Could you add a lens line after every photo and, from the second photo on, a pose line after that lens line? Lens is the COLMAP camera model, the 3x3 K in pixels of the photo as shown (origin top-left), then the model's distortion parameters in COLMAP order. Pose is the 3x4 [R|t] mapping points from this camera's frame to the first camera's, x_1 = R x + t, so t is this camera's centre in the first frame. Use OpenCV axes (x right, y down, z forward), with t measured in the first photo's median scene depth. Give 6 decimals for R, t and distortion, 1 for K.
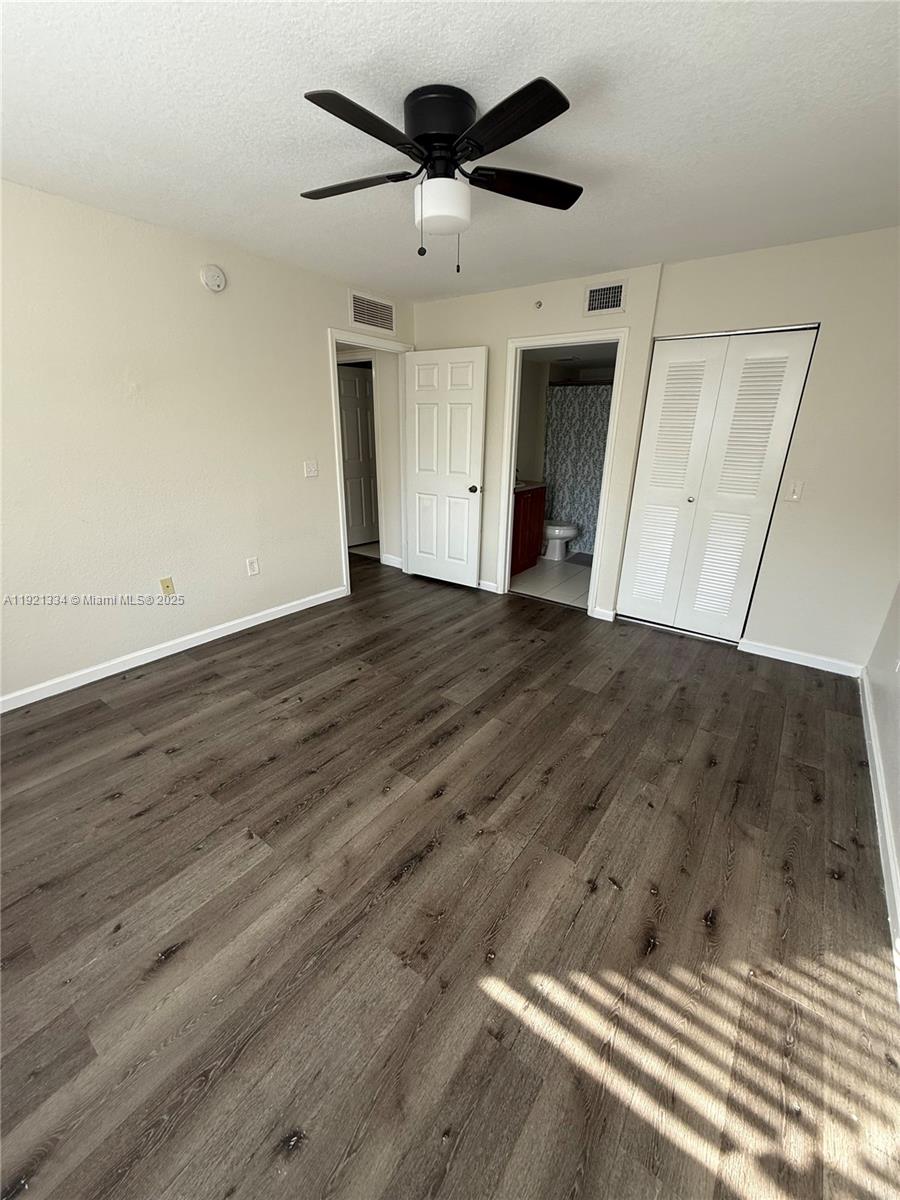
lens RADIAL K [[481.7, 0, 445.8], [0, 481.7, 589.4], [0, 0, 1]] dist [0.000196, -0.000093]
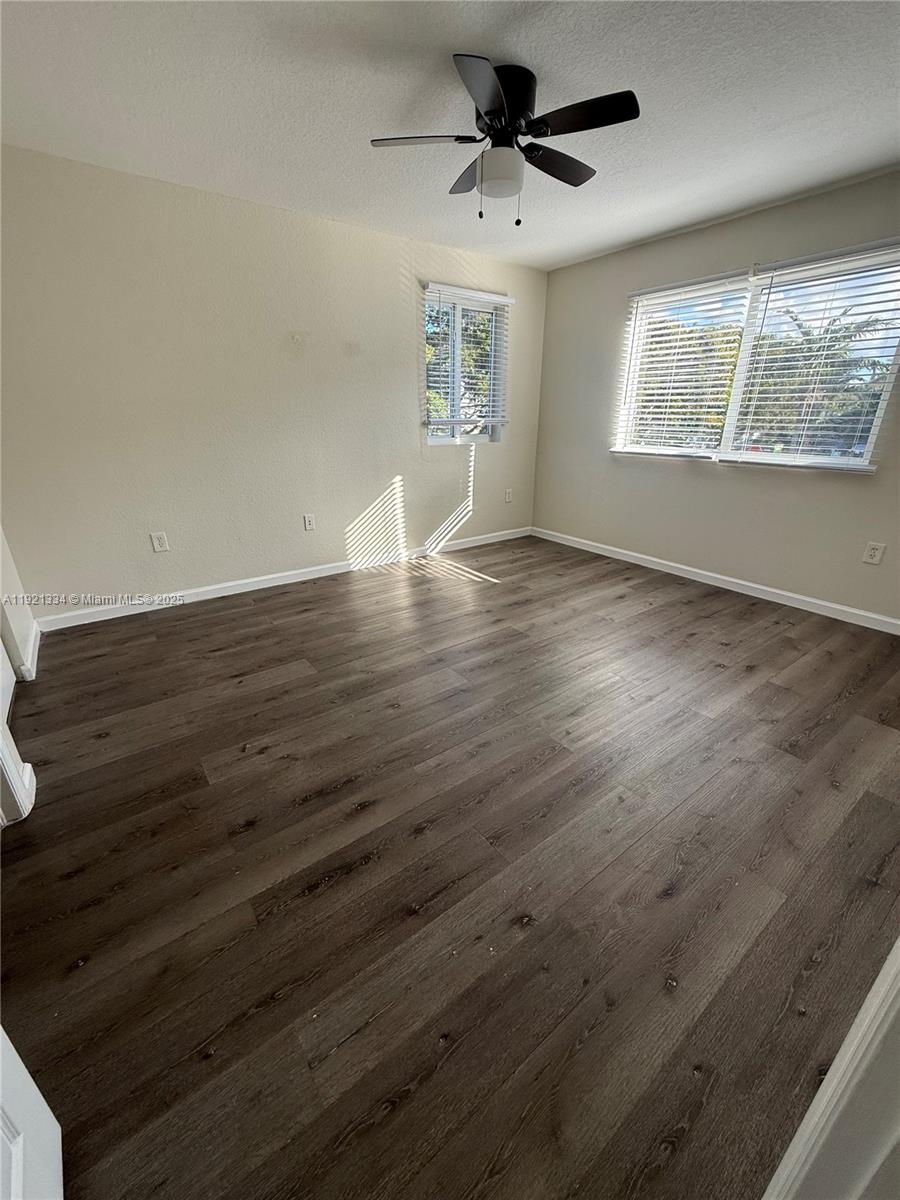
lens RADIAL K [[481.7, 0, 459.0], [0, 481.7, 596.2], [0, 0, 1]] dist [0.000196, -0.000093]
pose [[-0.962894, -0.114005, 0.244620, -0.243417], [0.071861, 0.765368, 0.639568, -0.580984], [-0.260138, 0.633415, -0.728776, 1.957448]]
